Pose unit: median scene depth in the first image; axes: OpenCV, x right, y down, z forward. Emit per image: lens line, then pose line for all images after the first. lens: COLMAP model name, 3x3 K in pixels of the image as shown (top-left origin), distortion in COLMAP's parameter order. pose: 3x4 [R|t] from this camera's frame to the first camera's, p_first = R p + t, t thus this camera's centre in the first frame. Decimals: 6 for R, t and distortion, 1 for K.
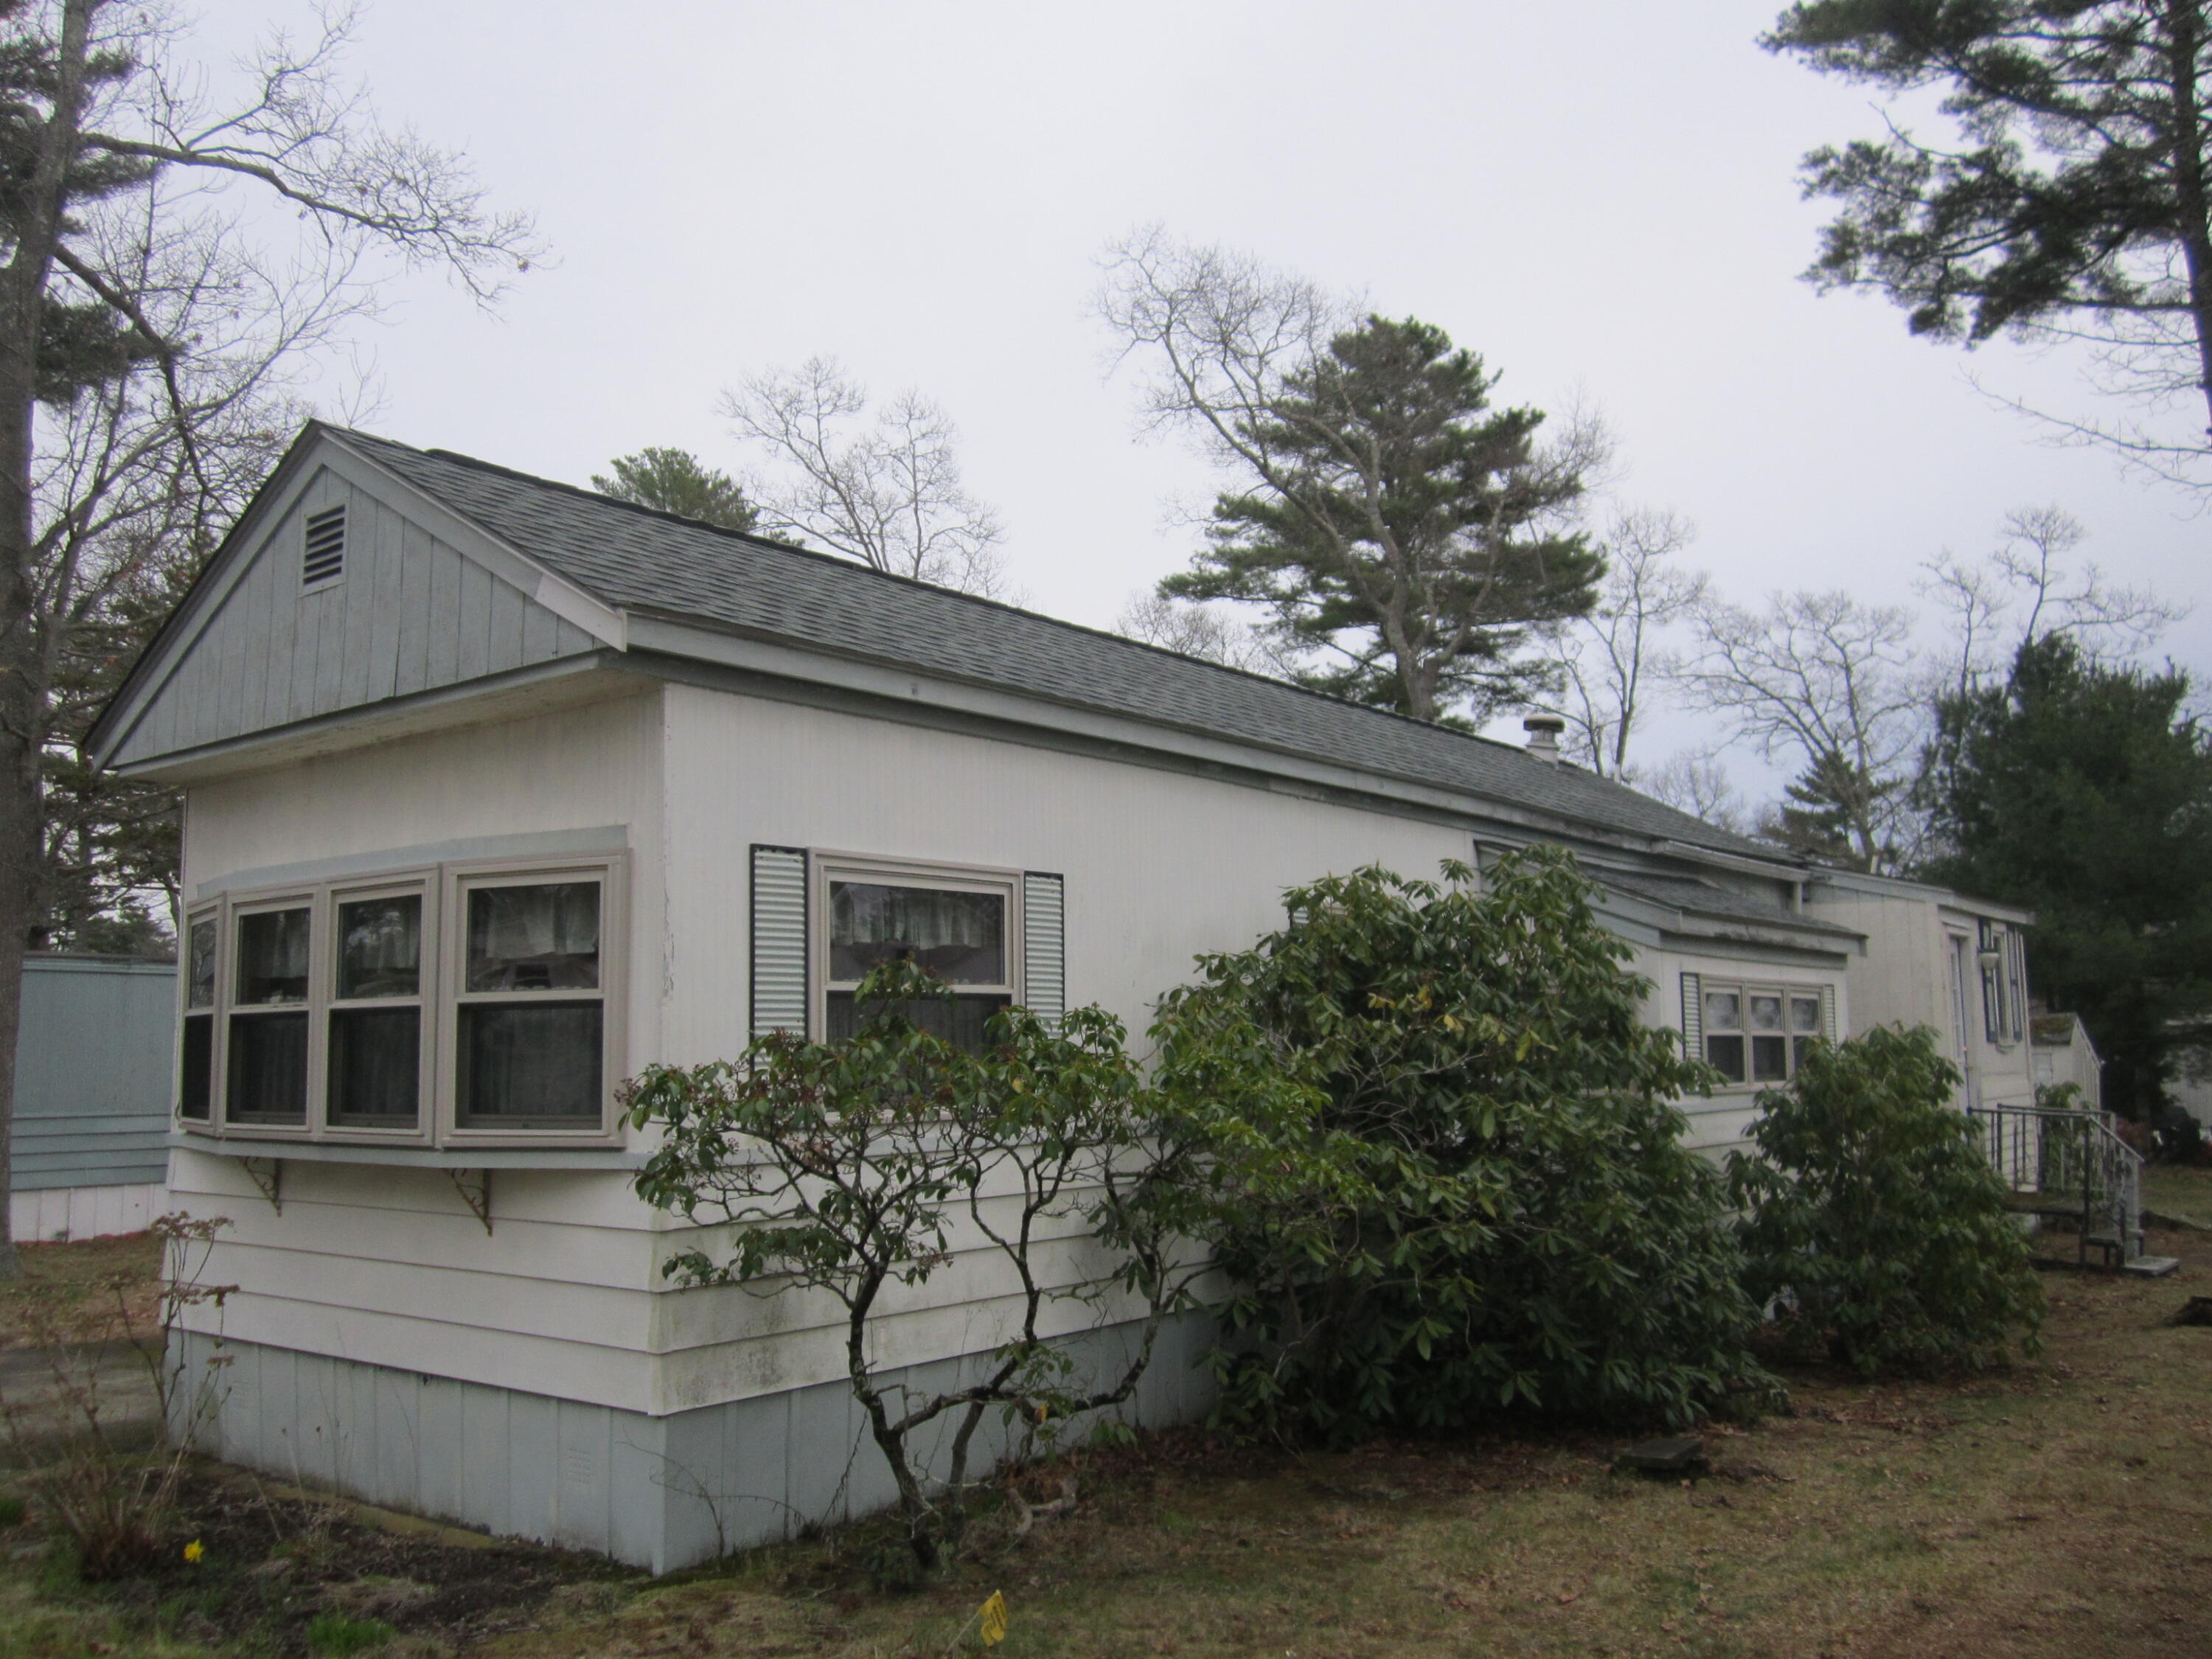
lens RADIAL K [[1839.2, 0, 1101.0], [0, 1839.2, 825.5], [0, 0, 1]] dist [-0.050181, 0.009770]
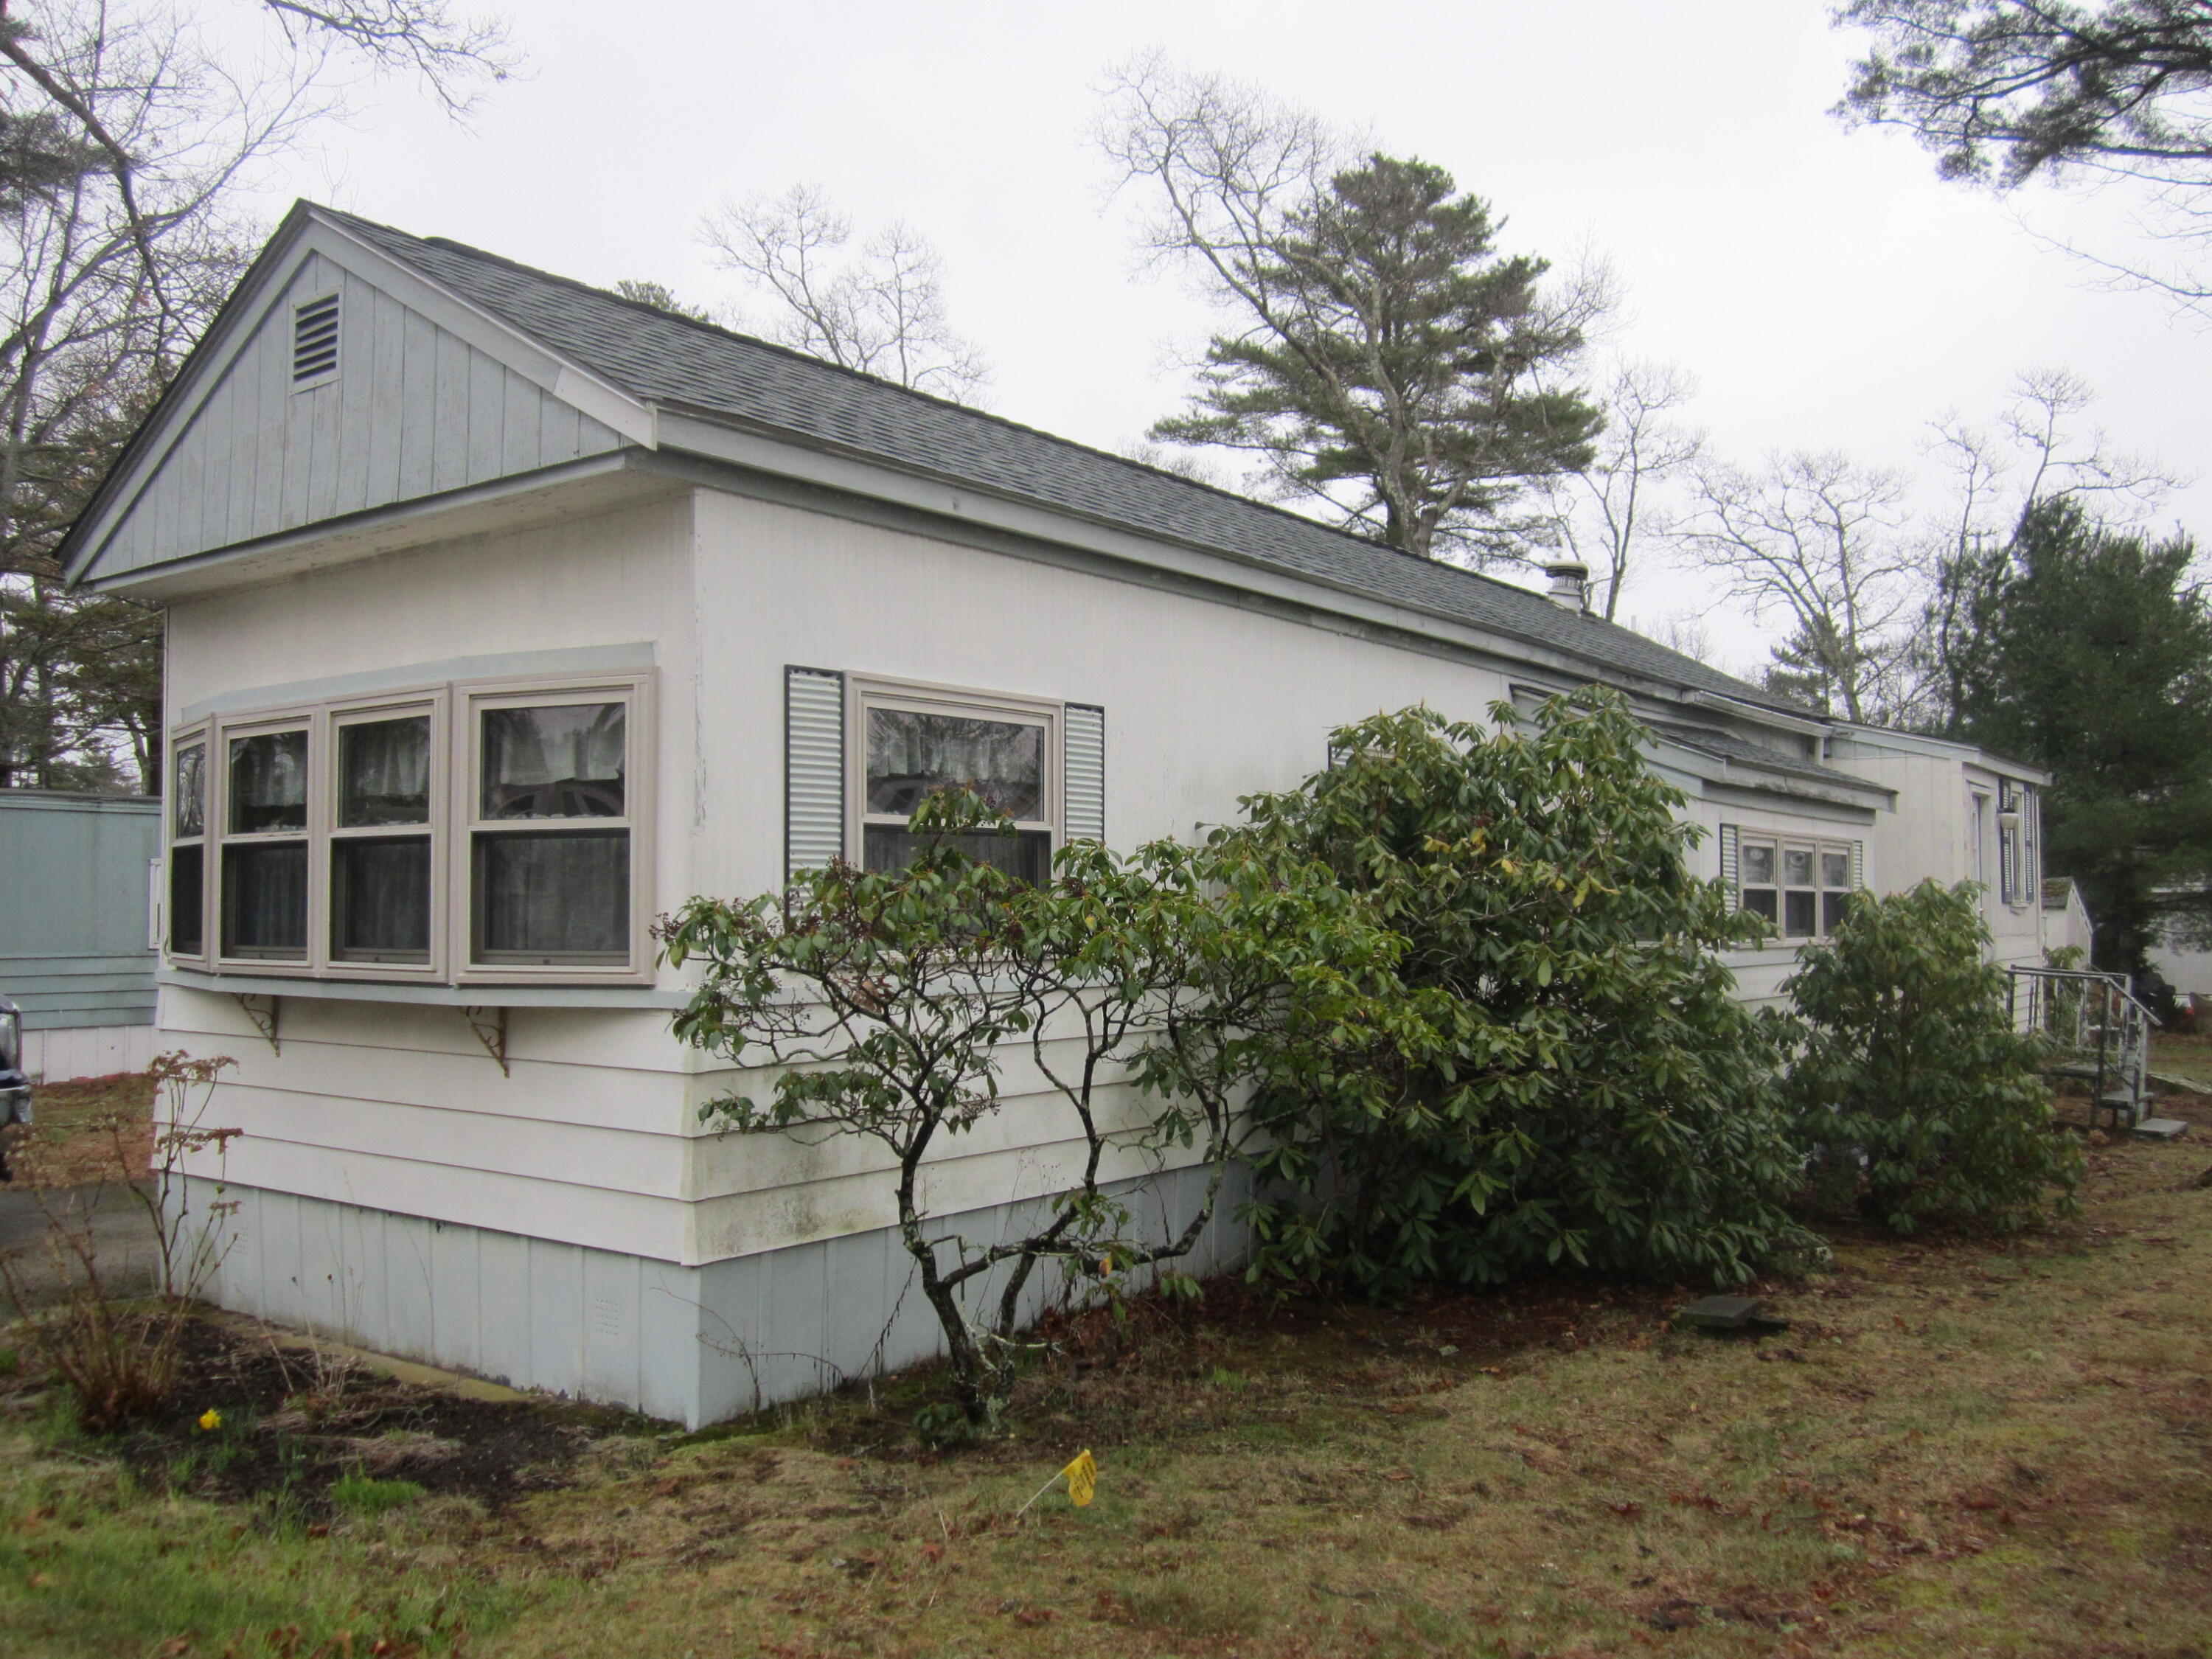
lens RADIAL K [[1842.5, 0, 1106.0], [0, 1842.5, 829.5], [0, 0, 1]] dist [-0.052100, 0.024962]
pose [[0.999749, 0.012920, 0.018280, -0.031173], [-0.014352, 0.996650, 0.080520, 0.011196], [-0.017178, -0.080762, 0.996585, 0.041666]]
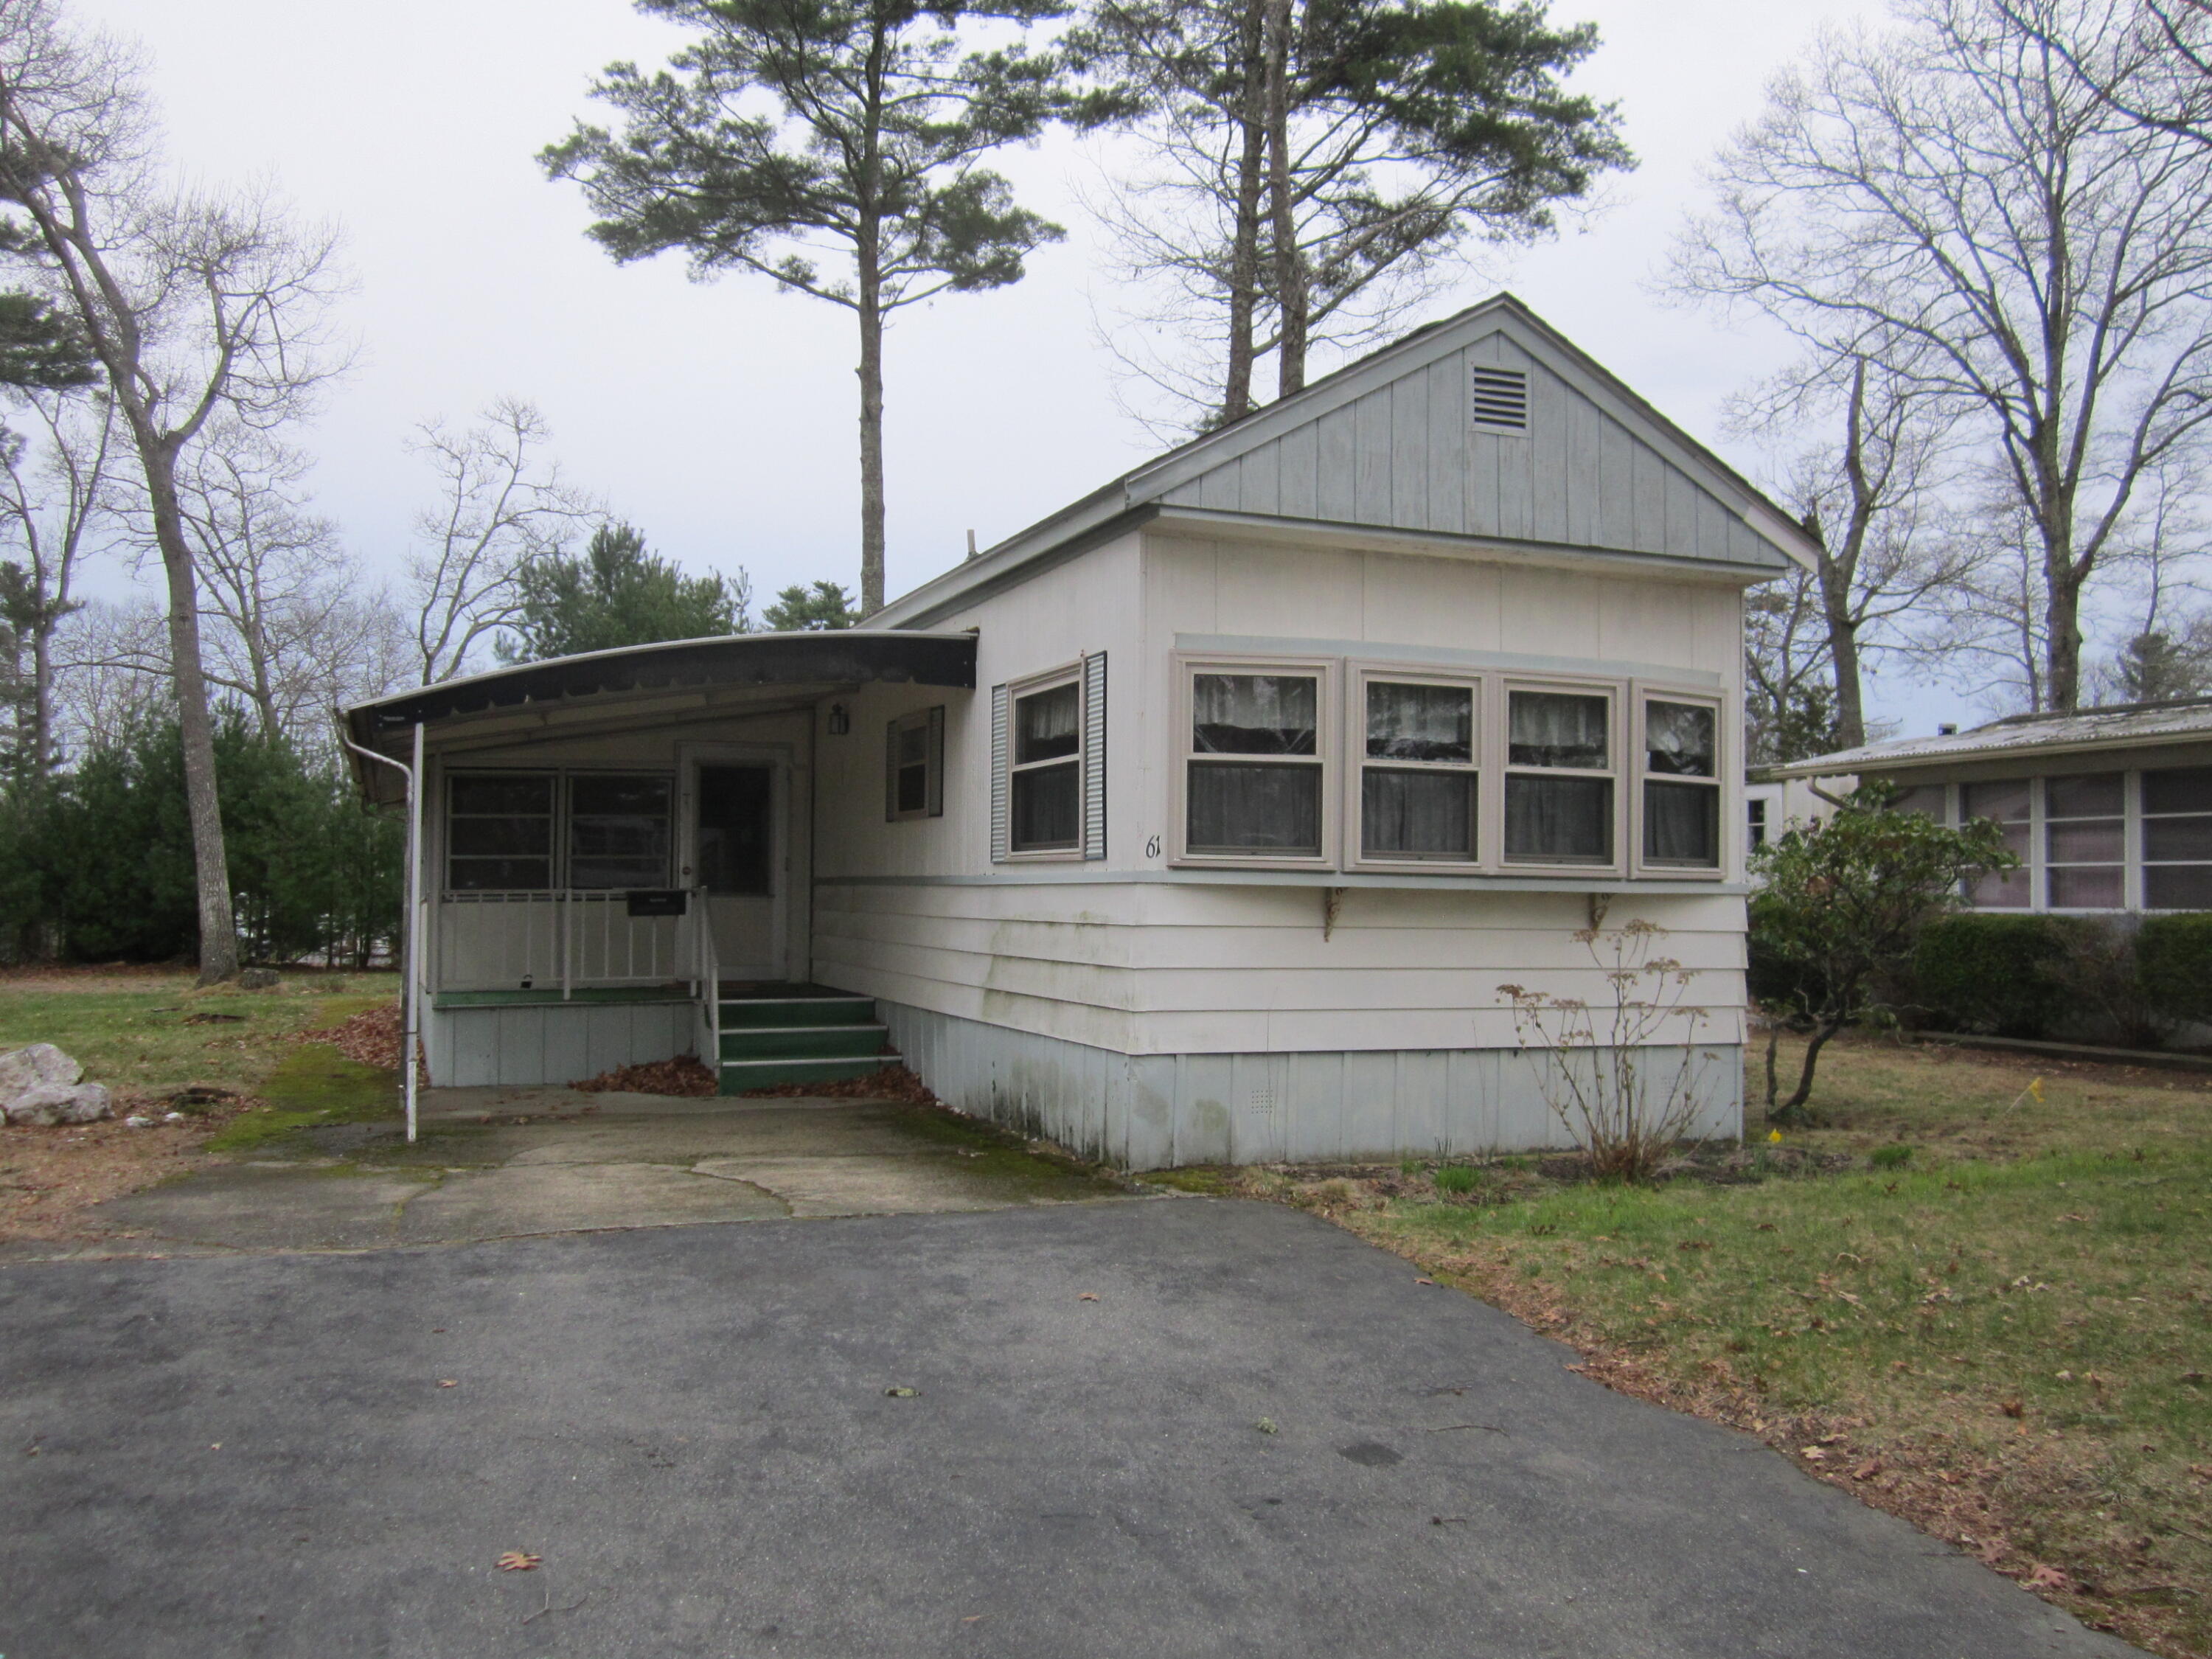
lens RADIAL K [[1864.9, 0, 1054.6], [0, 1864.9, 819.6], [0, 0, 1]] dist [-0.045841, -0.000261]
pose [[0.529570, 0.057938, 0.846286, -1.266030], [-0.127981, 0.991702, 0.012191, 0.118568], [-0.838557, -0.114764, 0.532590, 0.423201]]
